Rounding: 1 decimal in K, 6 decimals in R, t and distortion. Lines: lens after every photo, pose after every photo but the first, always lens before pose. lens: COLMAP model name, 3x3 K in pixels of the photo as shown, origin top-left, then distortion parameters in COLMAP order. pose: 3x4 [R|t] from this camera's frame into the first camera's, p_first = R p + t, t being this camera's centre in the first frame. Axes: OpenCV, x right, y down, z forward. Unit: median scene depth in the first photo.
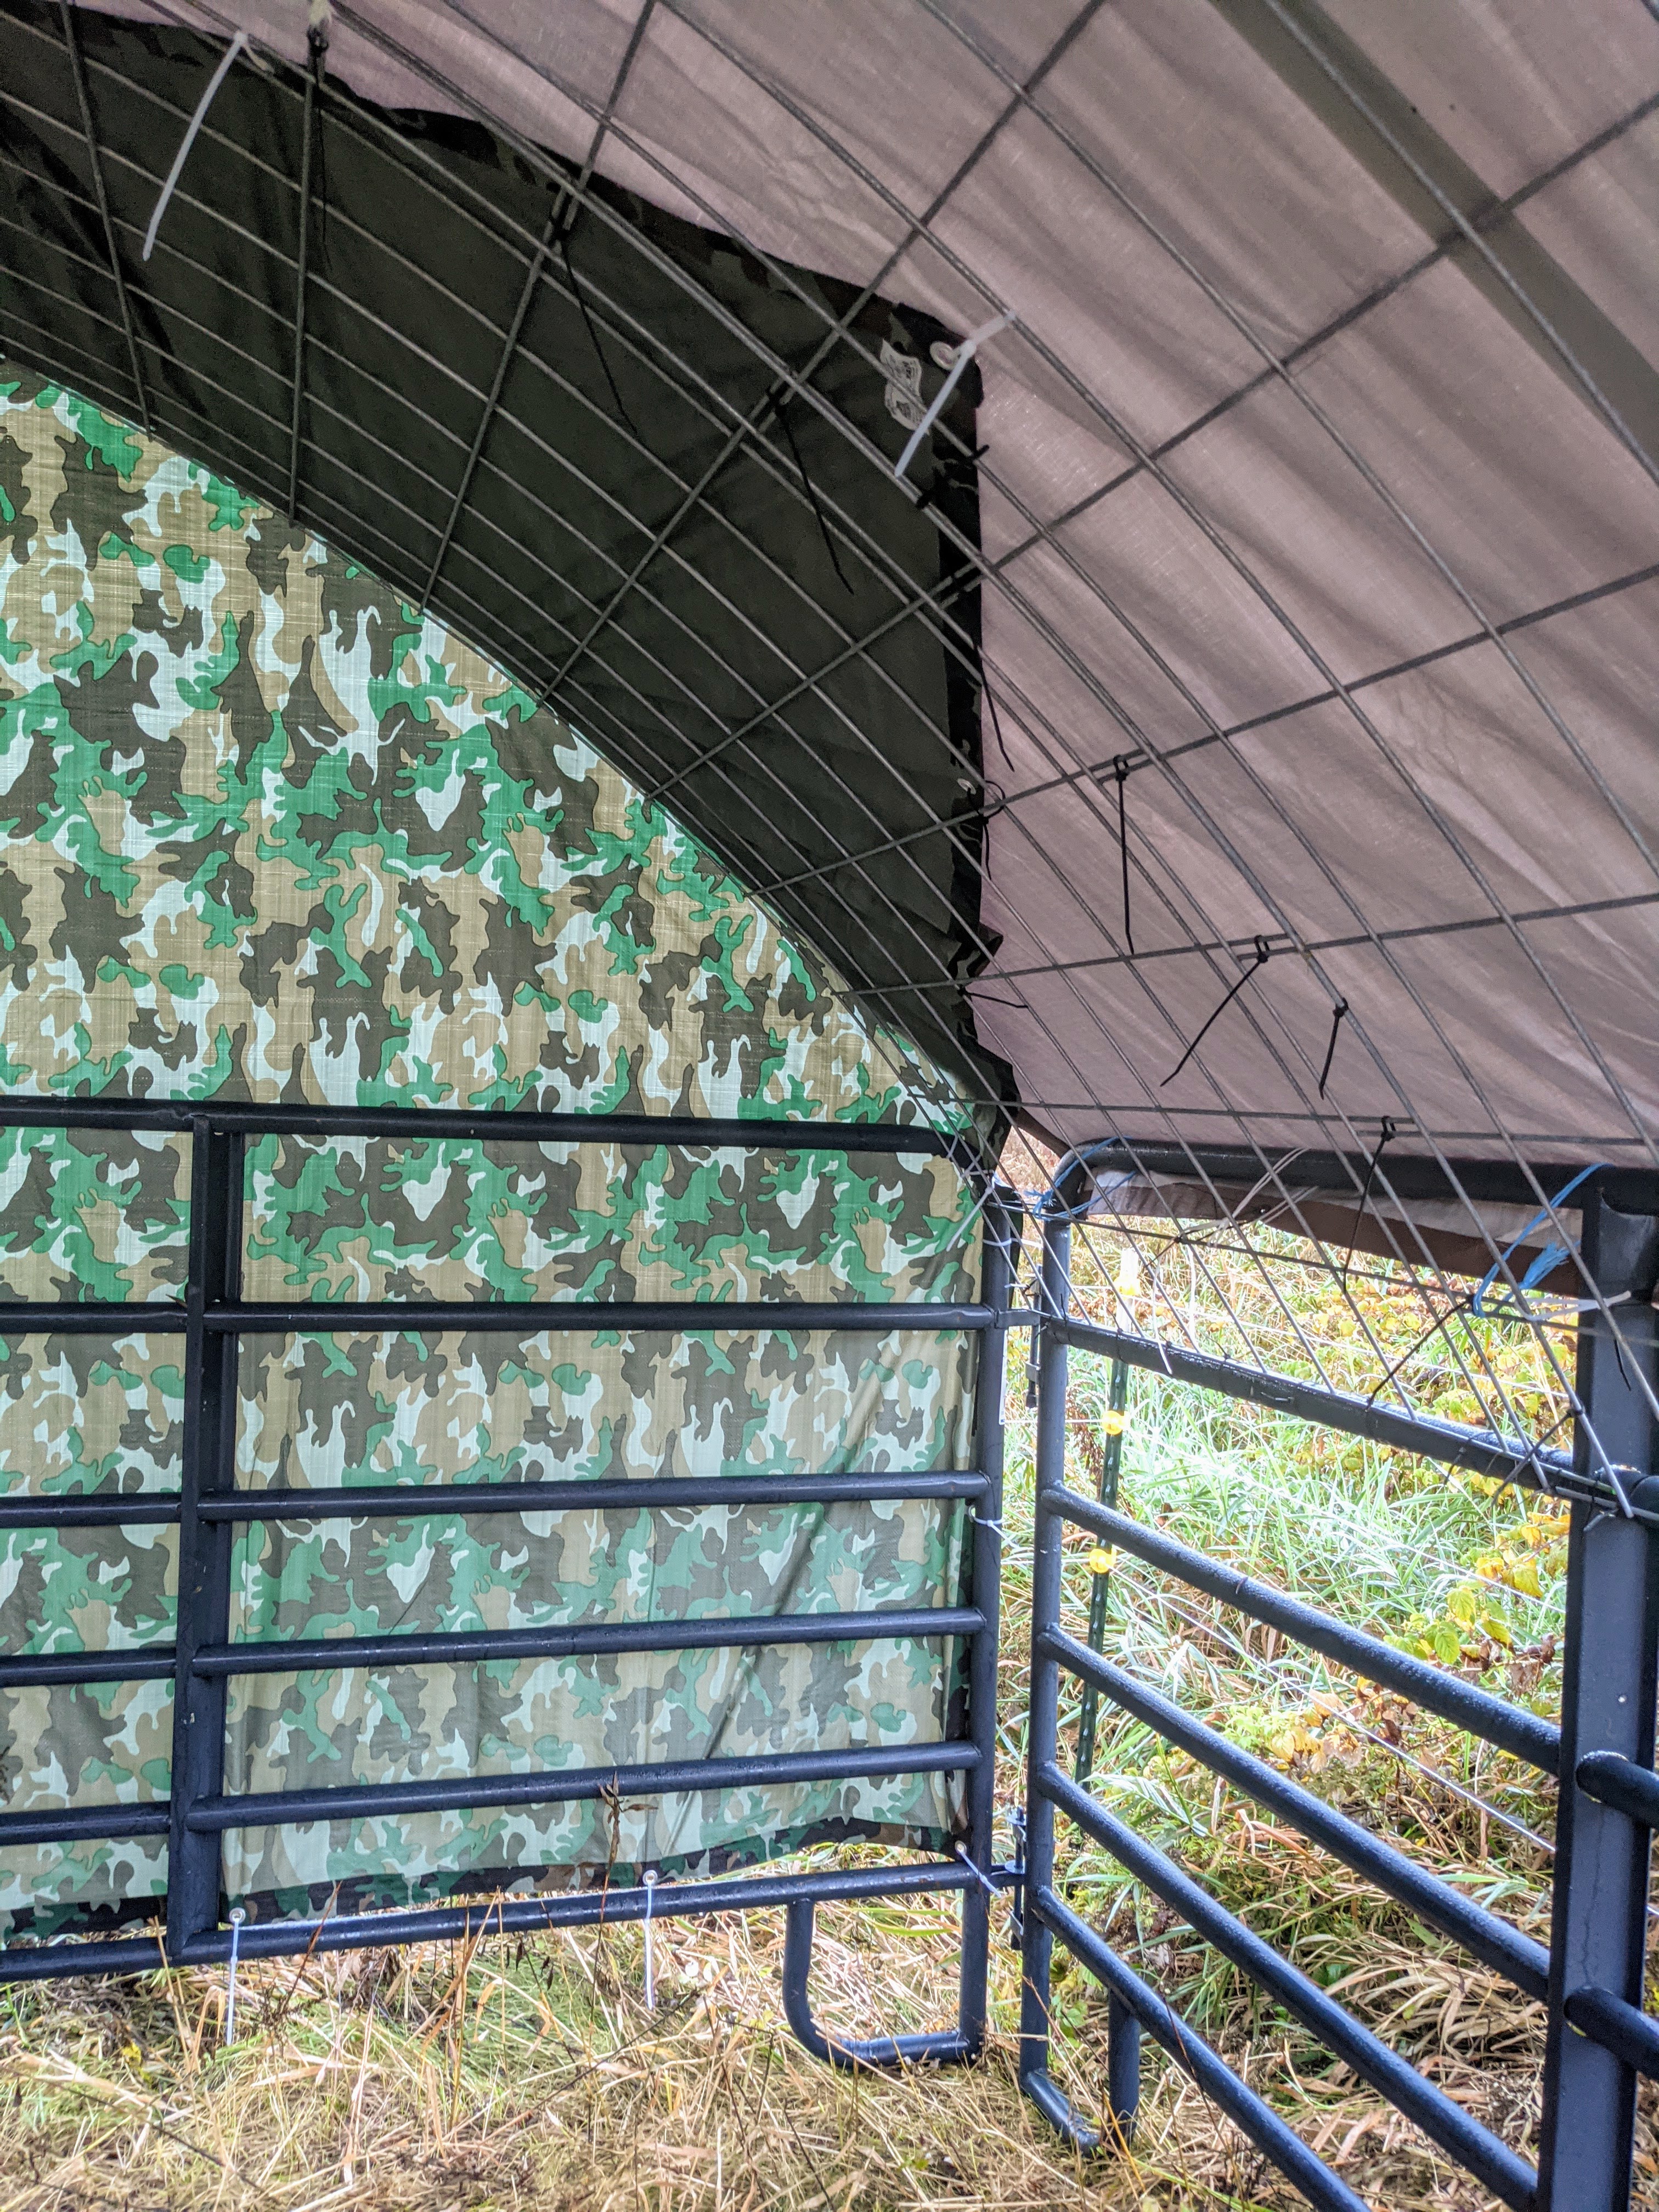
lens RADIAL K [[1748.2, 0, 829.2], [0, 1748.2, 1112.3], [0, 0, 1]] dist [0.007314, -0.049089]
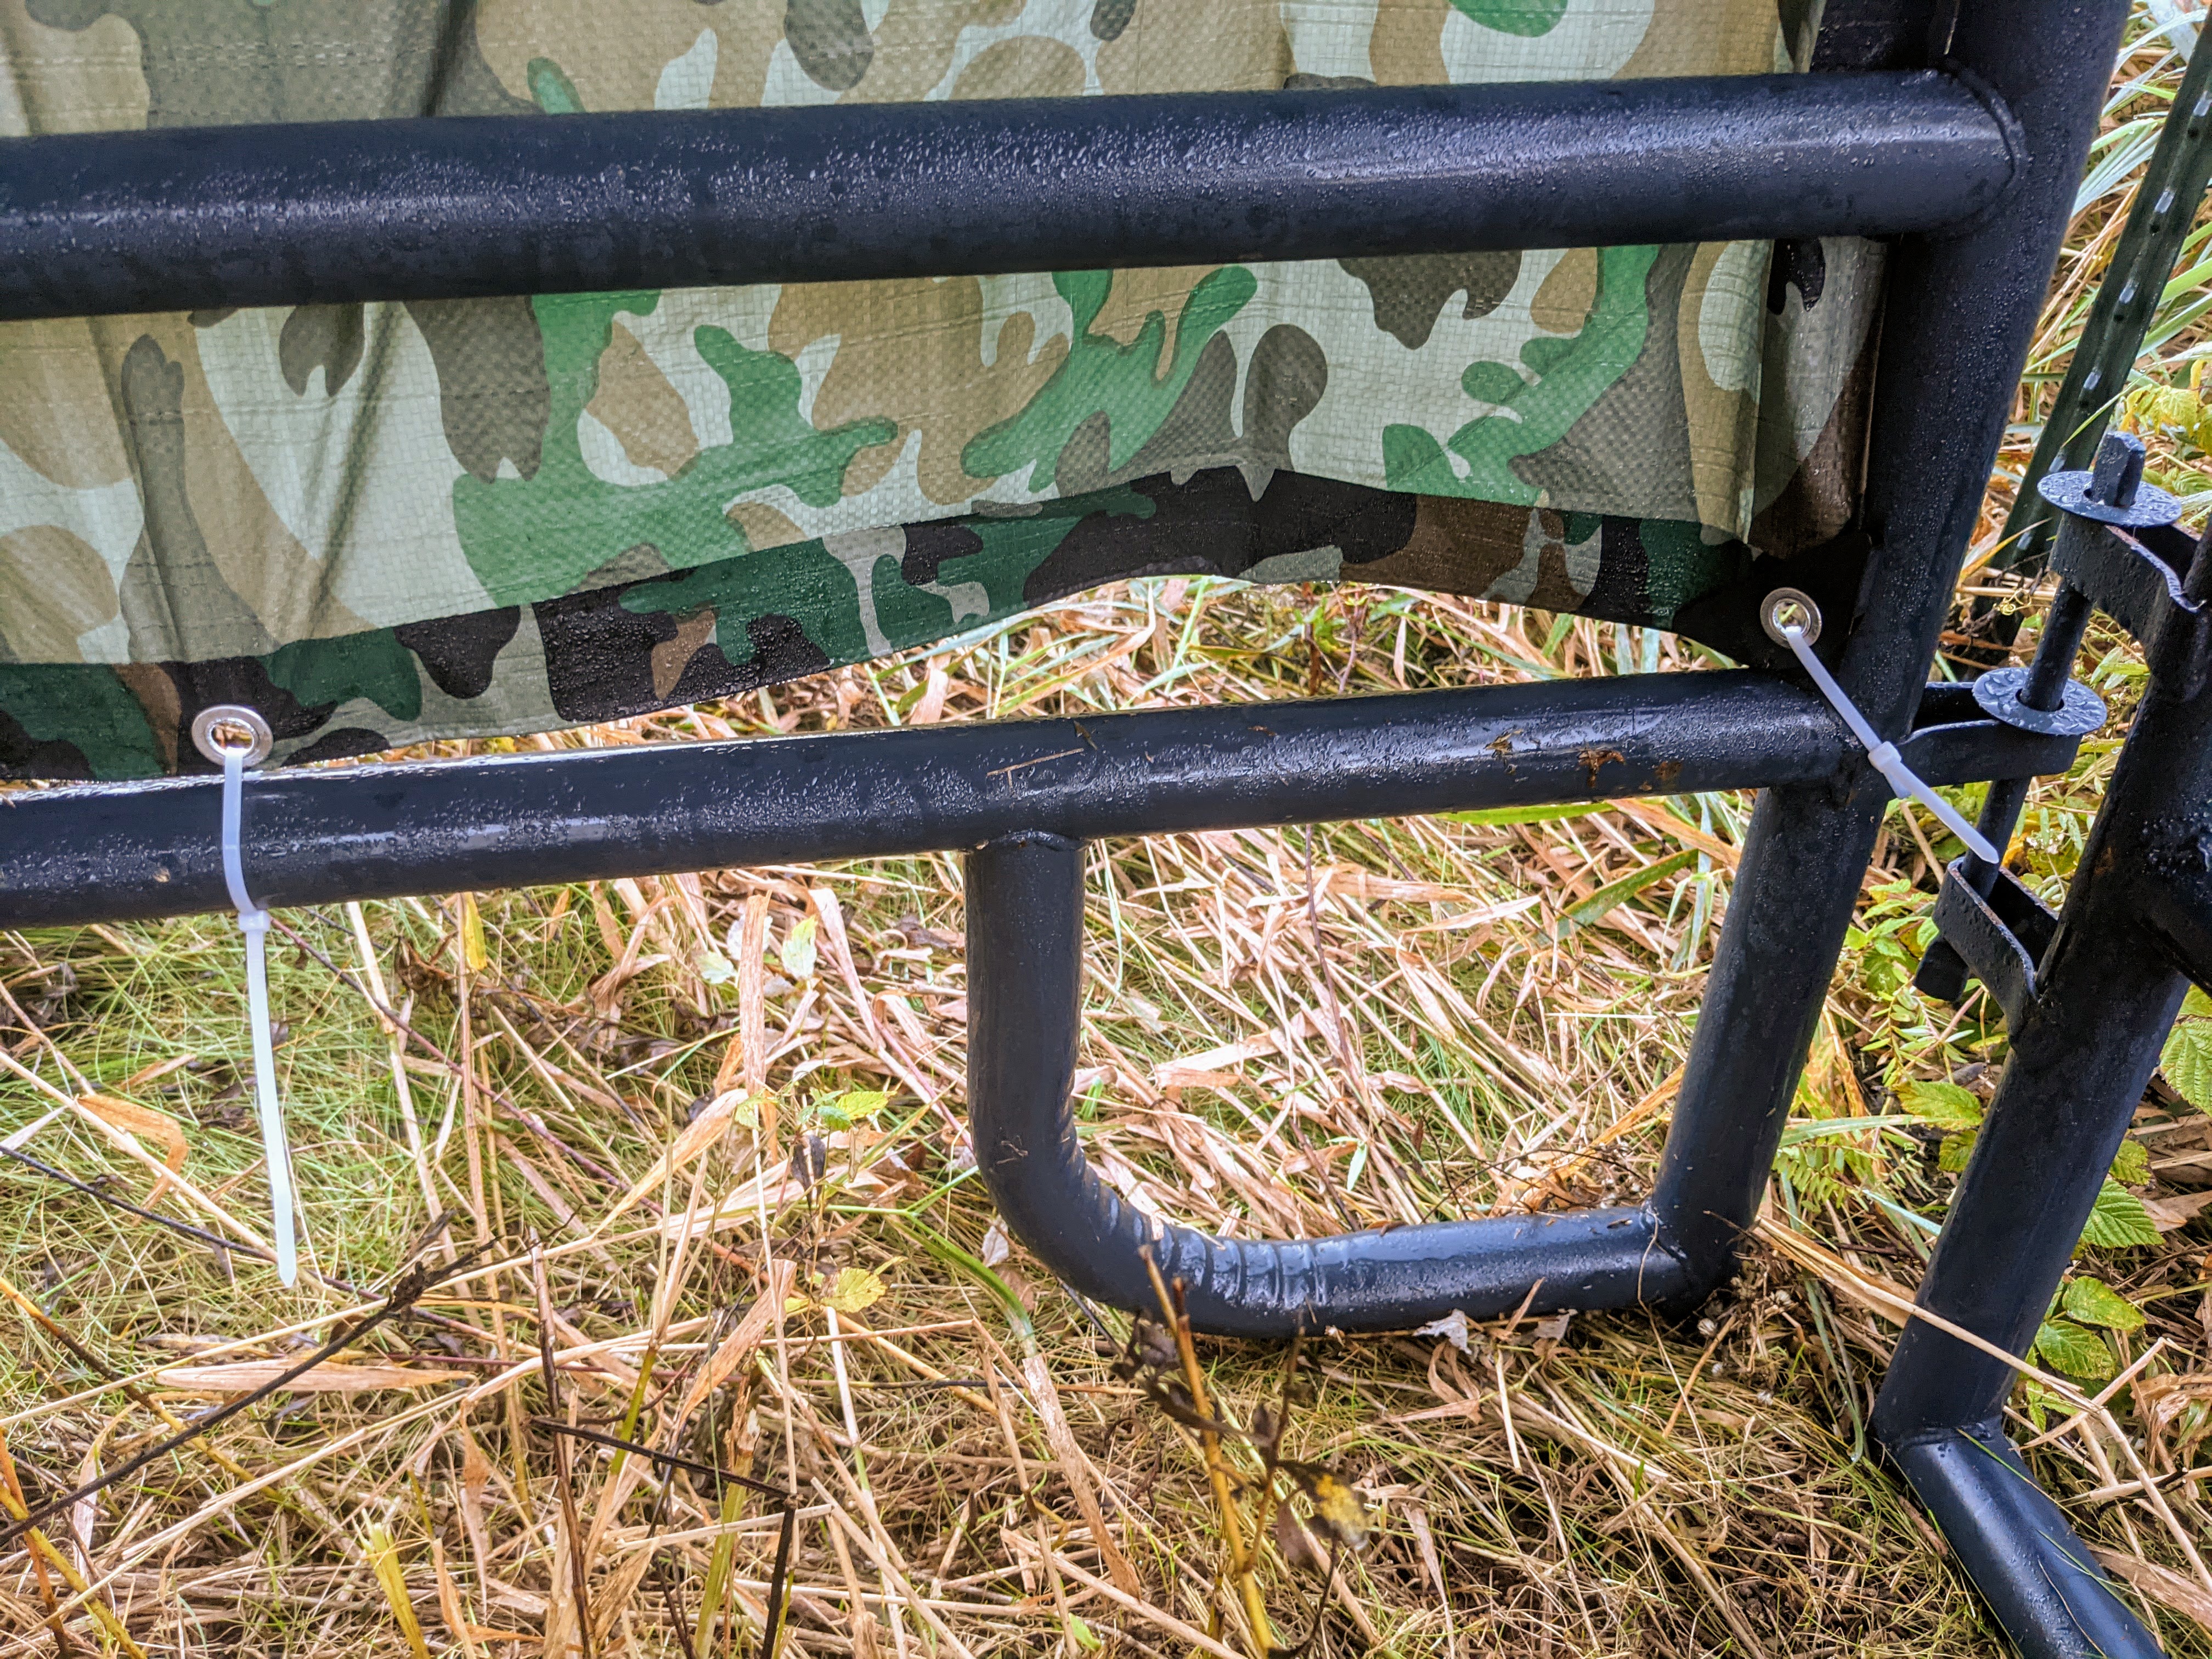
lens RADIAL K [[1748.2, 0, 1103.3], [0, 1748.2, 829.4], [0, 0, 1]] dist [0.007314, -0.049089]
pose [[0.990631, 0.046690, -0.128336, 0.021712], [0.032024, 0.834118, 0.550656, 0.332621], [0.132757, -0.549607, 0.824808, 0.823877]]
